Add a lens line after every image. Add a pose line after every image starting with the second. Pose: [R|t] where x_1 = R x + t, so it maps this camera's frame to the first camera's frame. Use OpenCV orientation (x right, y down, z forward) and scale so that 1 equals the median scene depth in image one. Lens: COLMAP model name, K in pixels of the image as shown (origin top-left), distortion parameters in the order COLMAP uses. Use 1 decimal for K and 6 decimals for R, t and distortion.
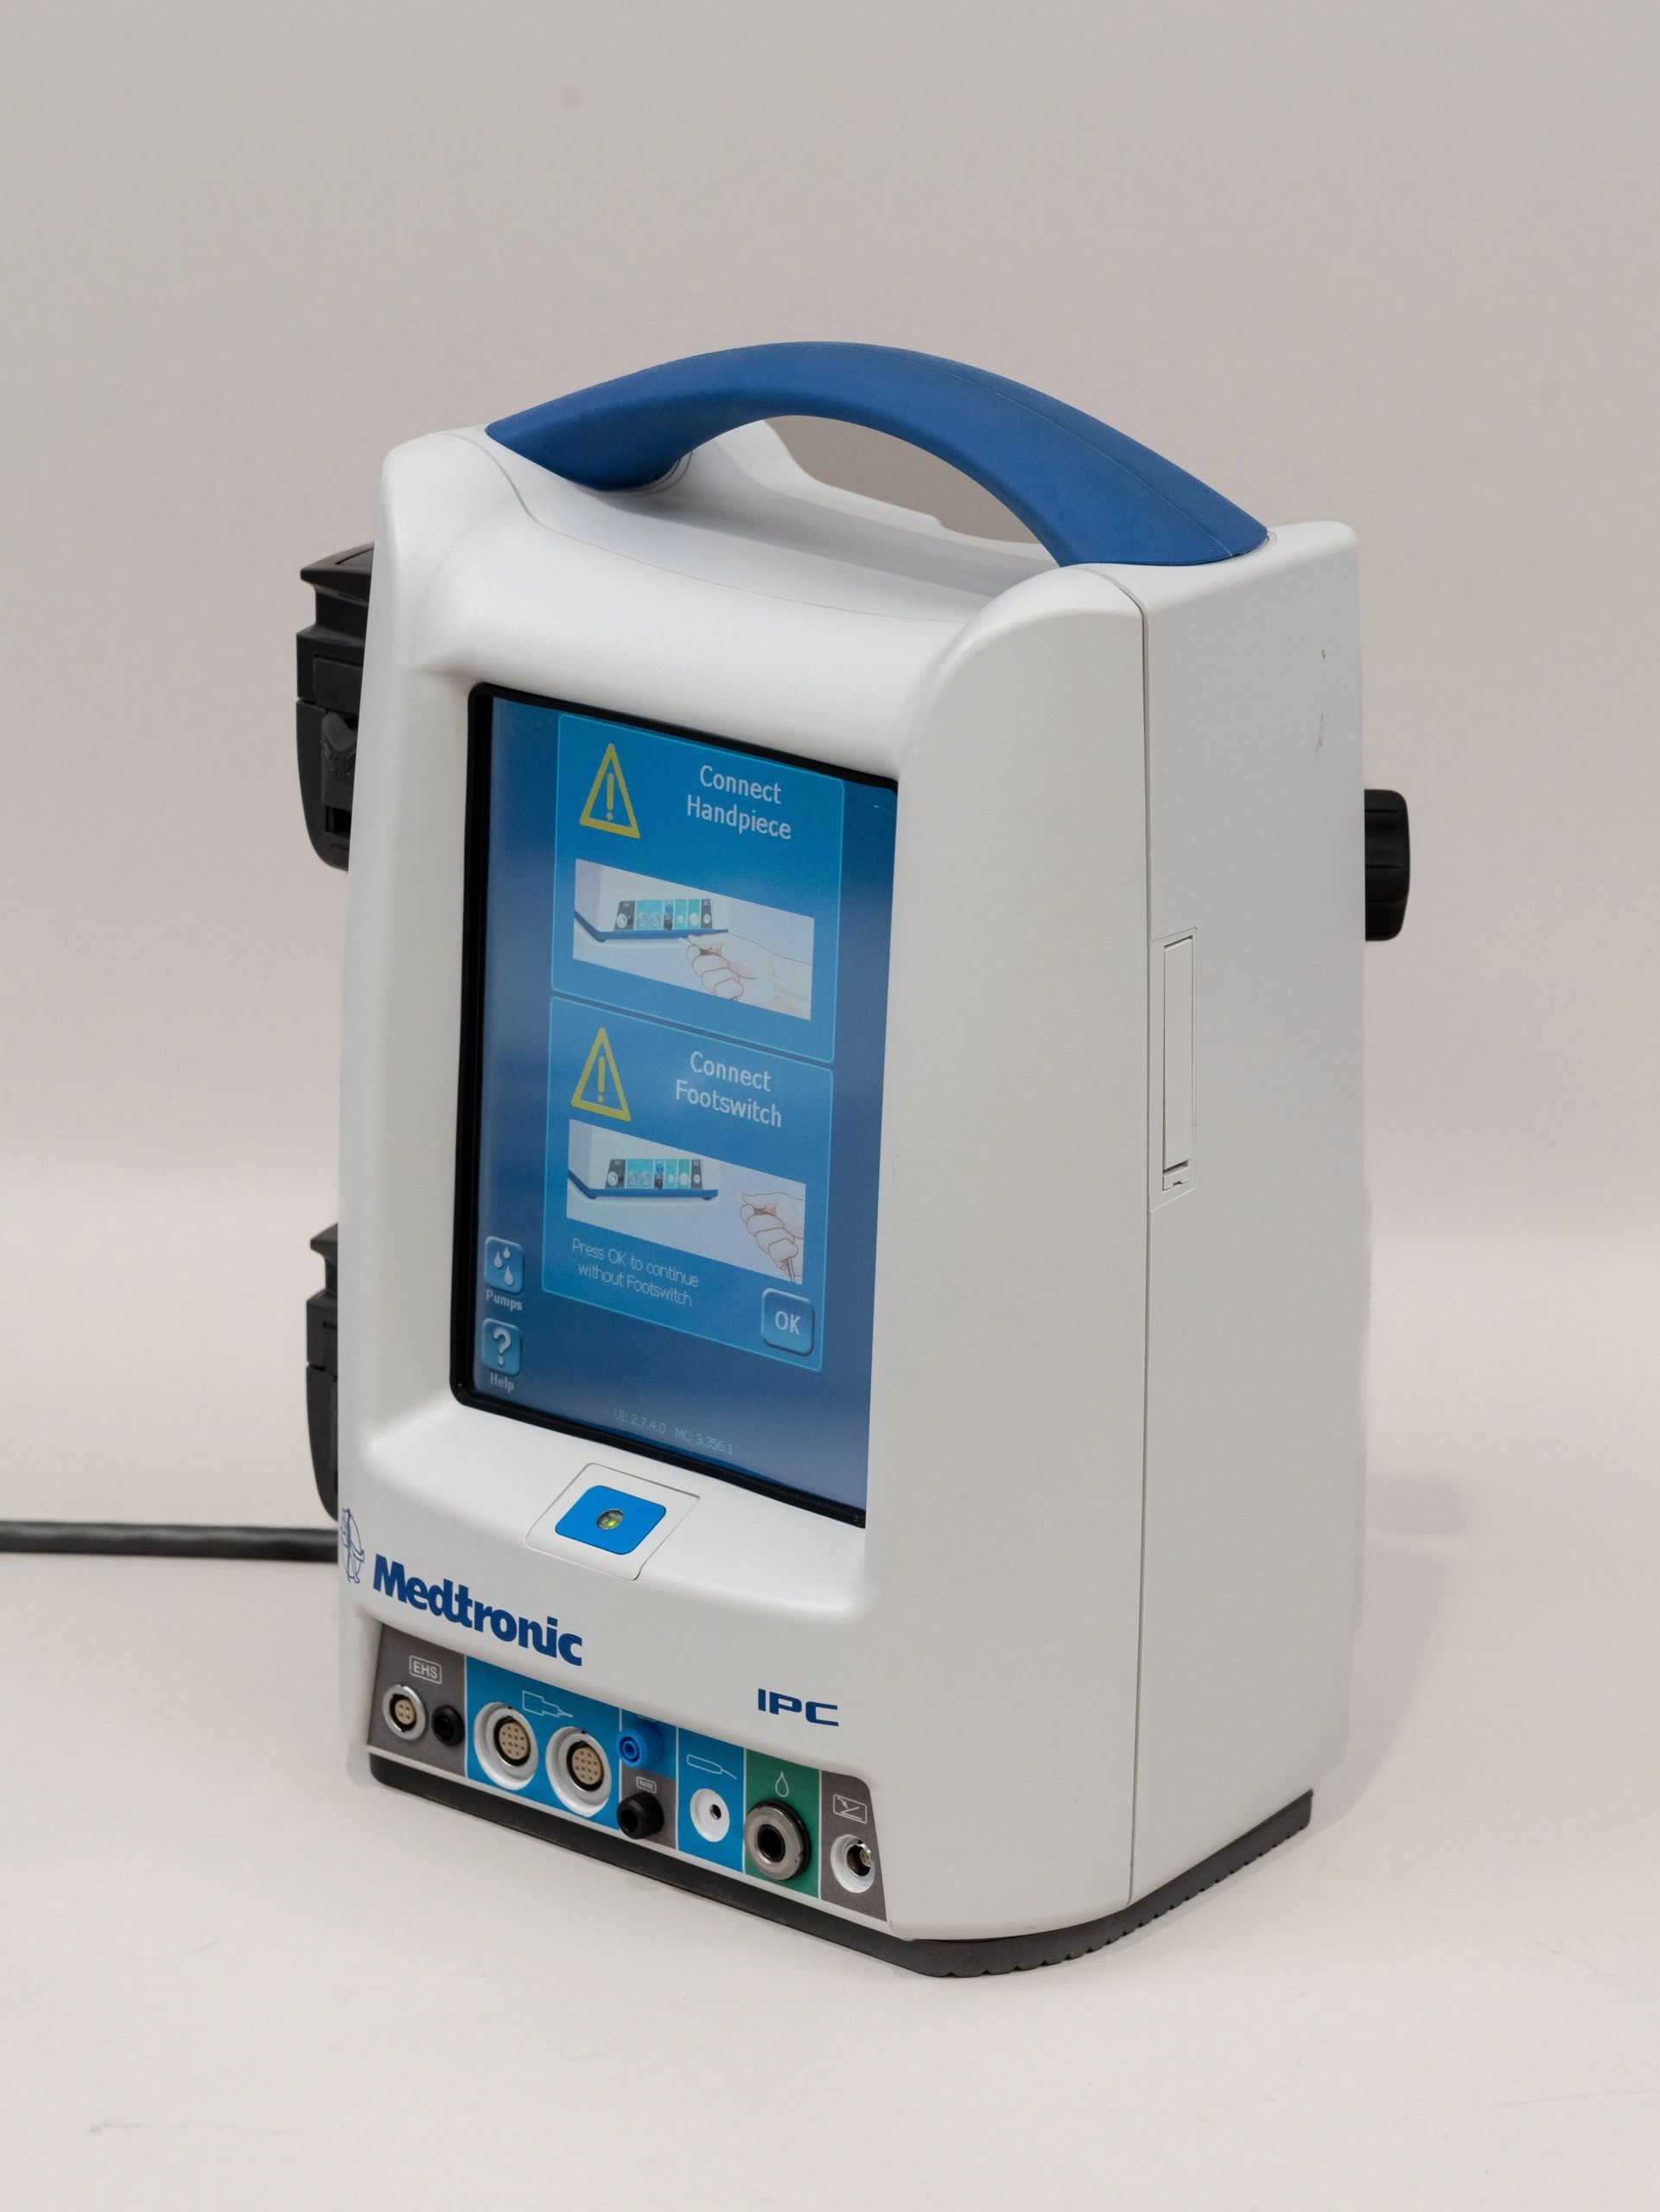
lens RADIAL K [[7737.2, 0, 829.2], [0, 7737.2, 1110.7], [0, 0, 1]] dist [0.364846, 0.000000]
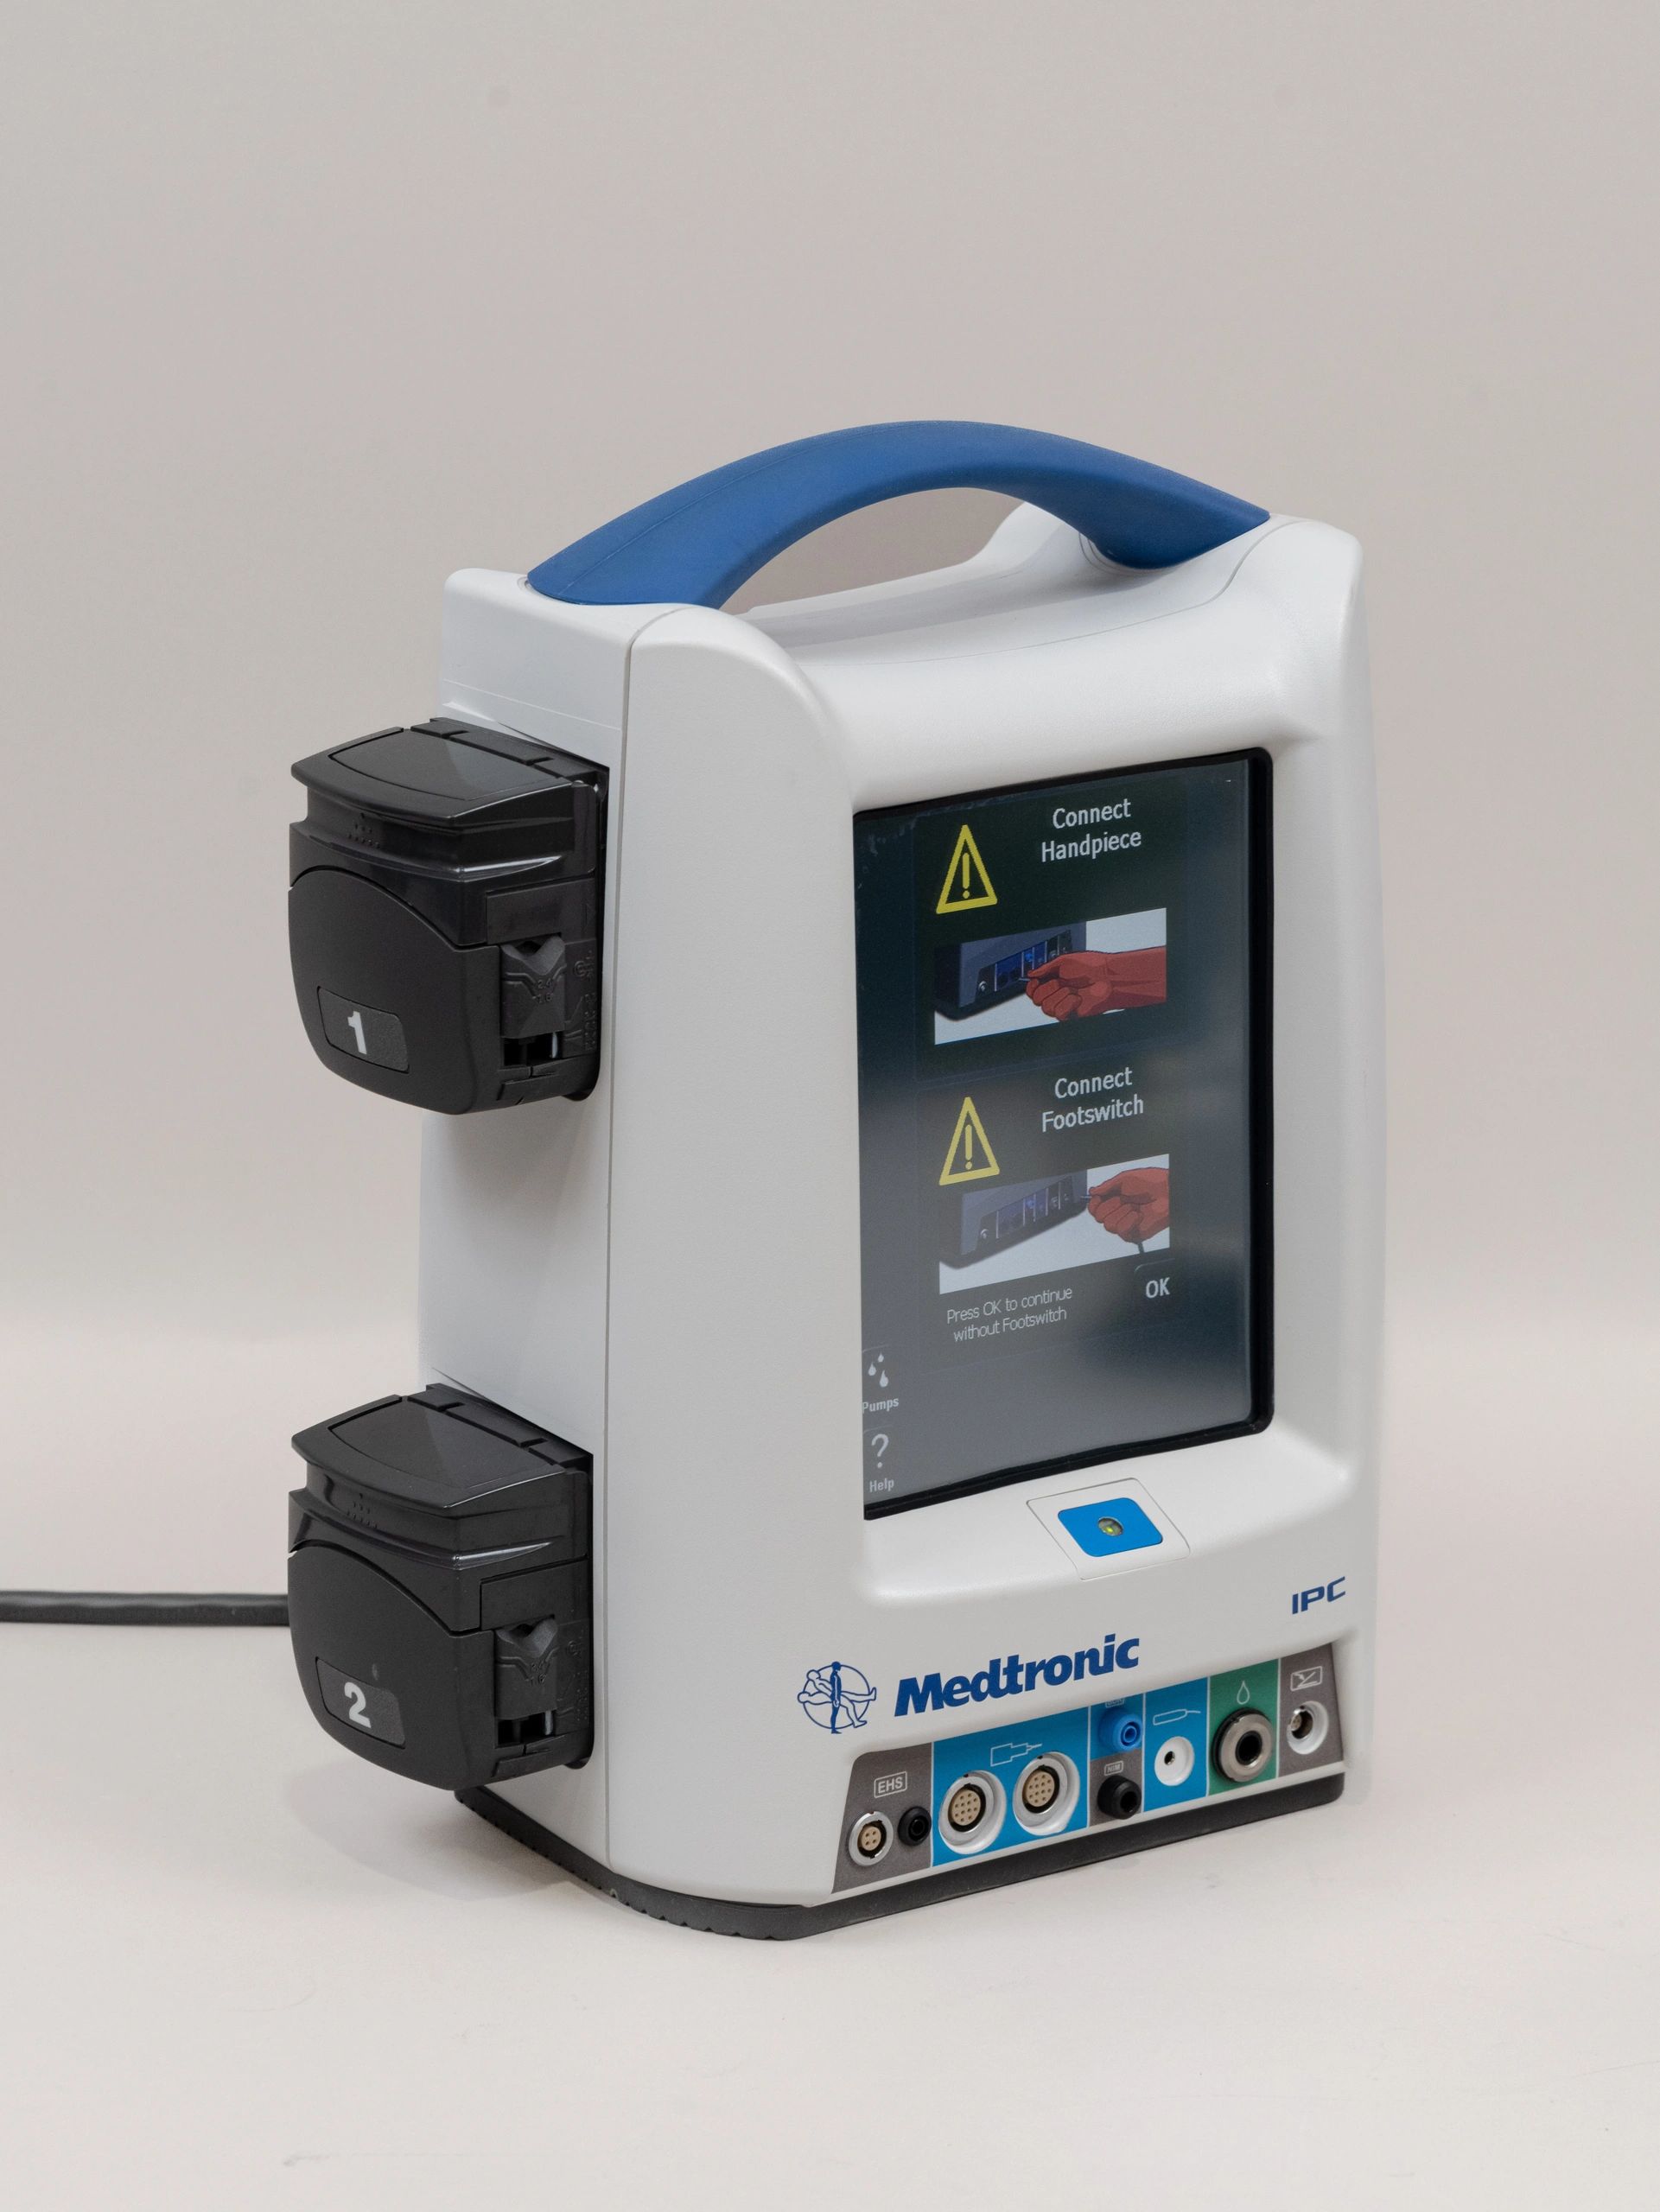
lens RADIAL K [[7737.2, 0, 829.4], [0, 7737.2, 1101.1], [0, 0, 1]] dist [0.364846, 0.000000]
pose [[0.264052, -0.273139, 0.925025, -1.005342], [0.298794, 0.935048, 0.190807, -0.216146], [-0.917060, 0.226009, 0.328514, 0.671744]]
